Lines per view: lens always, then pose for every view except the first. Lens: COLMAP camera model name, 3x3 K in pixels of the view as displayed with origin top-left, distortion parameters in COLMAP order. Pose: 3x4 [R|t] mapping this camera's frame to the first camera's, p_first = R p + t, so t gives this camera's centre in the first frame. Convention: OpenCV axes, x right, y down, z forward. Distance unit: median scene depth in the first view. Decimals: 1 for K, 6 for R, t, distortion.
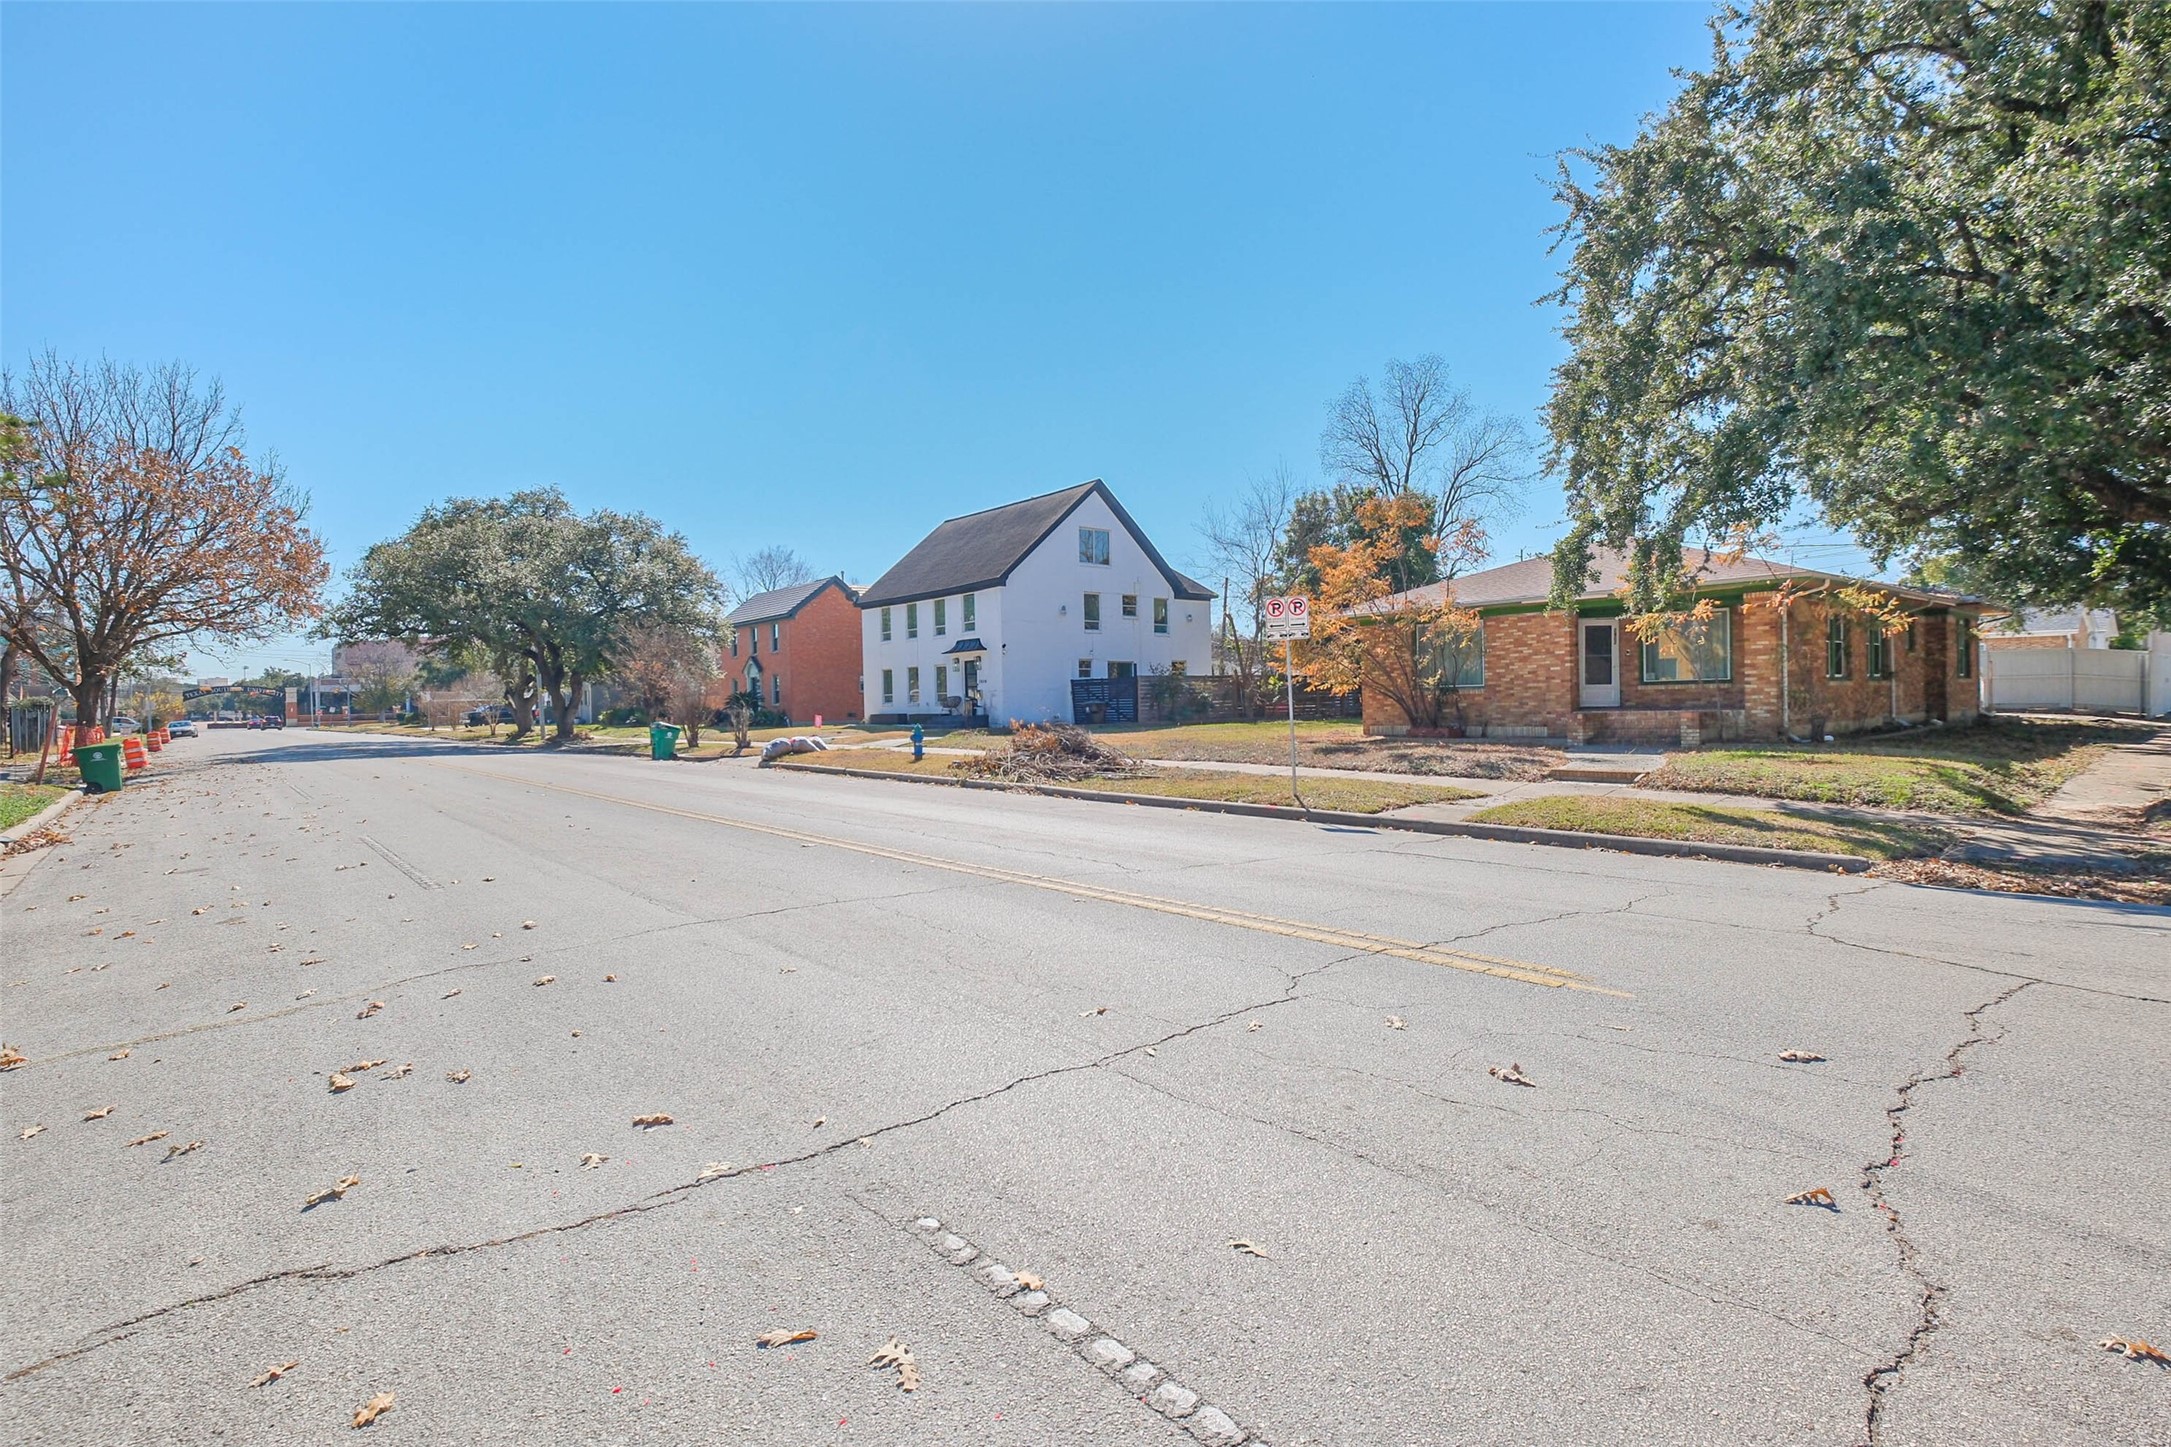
lens RADIAL K [[1060.9, 0, 1071.6], [0, 1060.9, 720.4], [0, 0, 1]] dist [-0.002872, -0.000927]
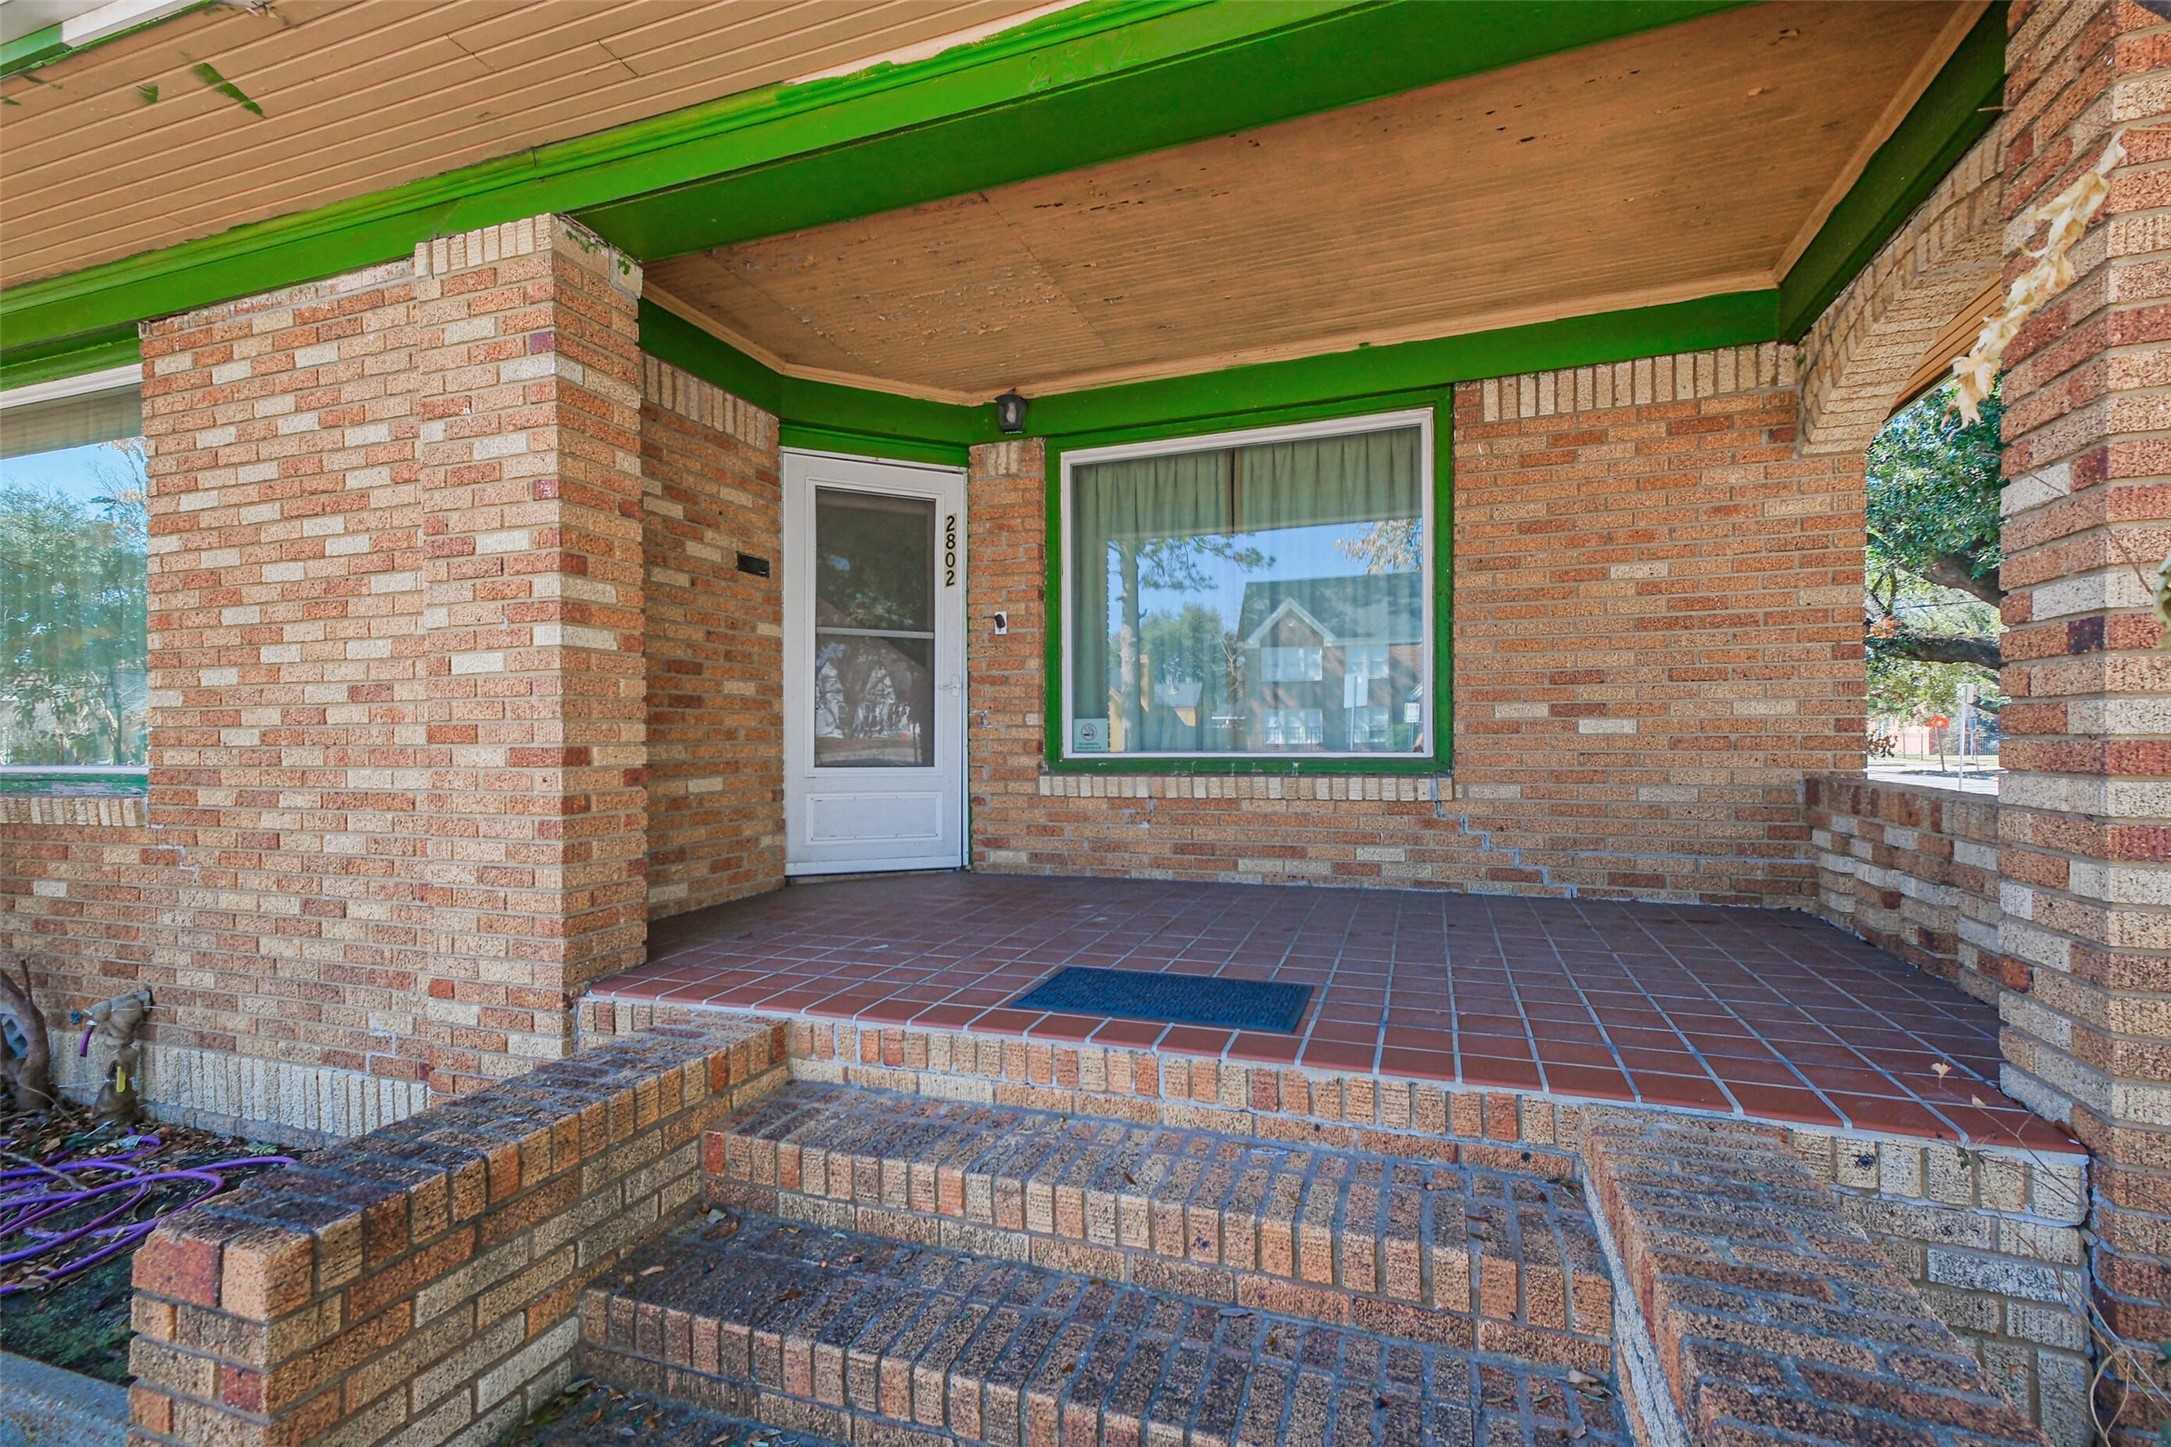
lens RADIAL K [[981.1, 0, 1097.2], [0, 981.1, 734.0], [0, 0, 1]] dist [0.003521, 0.000781]
pose [[0.867442, 0.018806, 0.497183, 0.443343], [-0.002787, 0.999453, -0.032942, -0.034690], [-0.497531, 0.027190, 0.867020, 0.817135]]
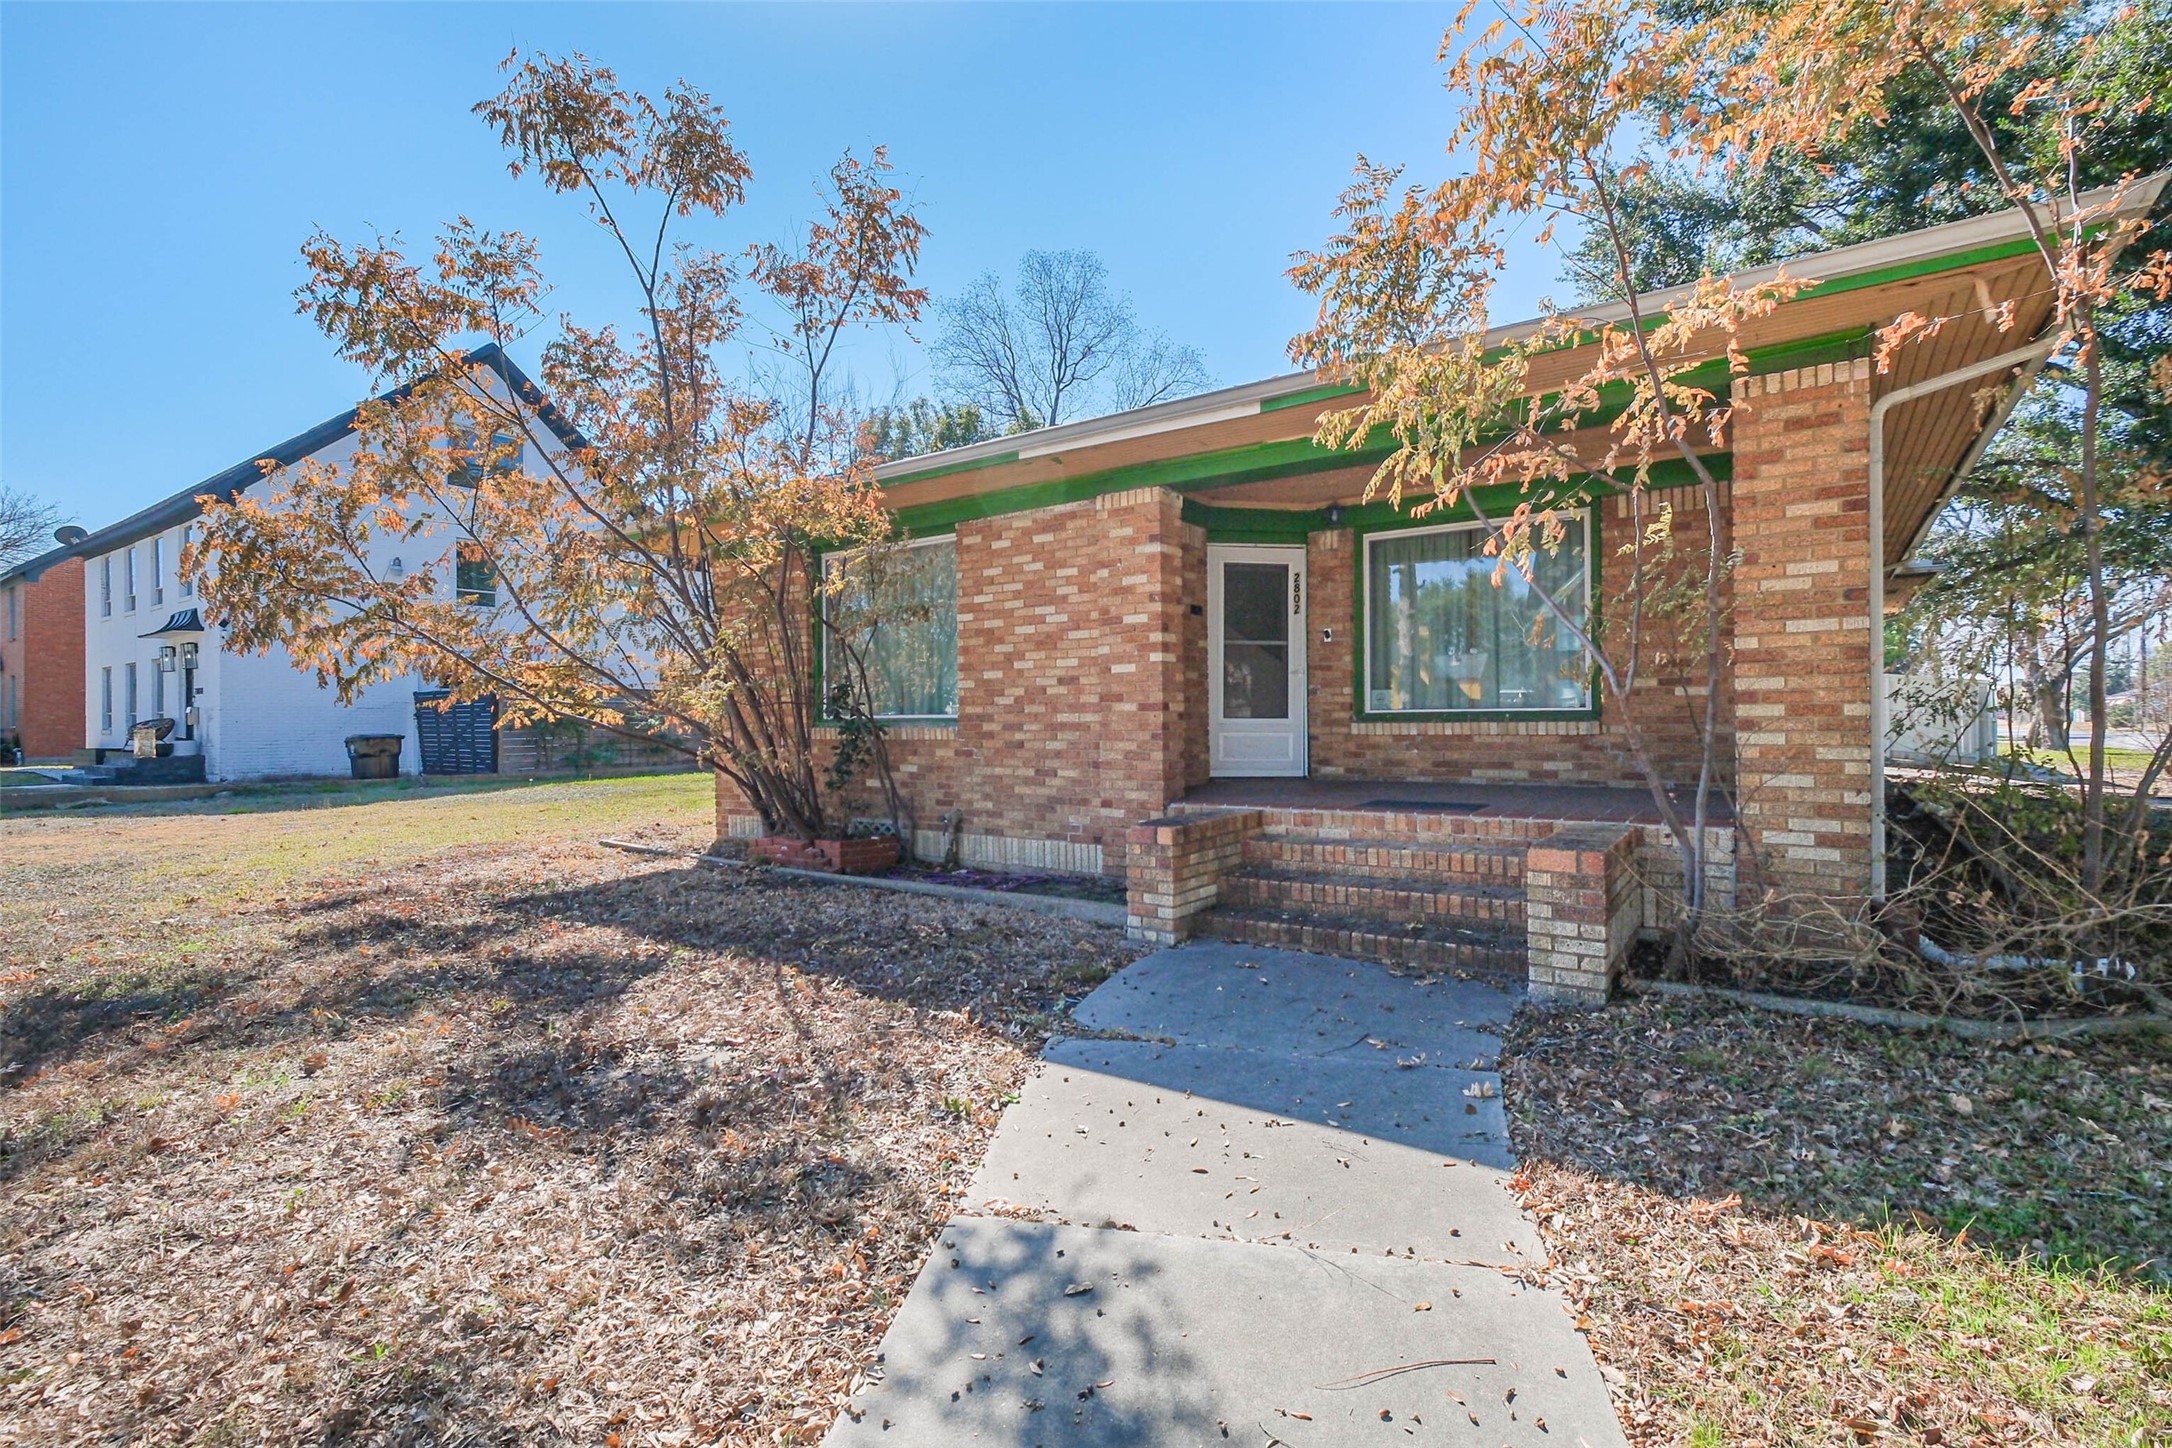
lens RADIAL K [[1008.7, 0, 1090.1], [0, 1008.7, 716.7], [0, 0, 1]] dist [0.016313, 0.000062]
pose [[0.969051, 0.013480, 0.246491, 0.354031], [-0.007577, 0.999662, -0.024879, -0.025262], [-0.246743, 0.022241, 0.968826, 0.671520]]
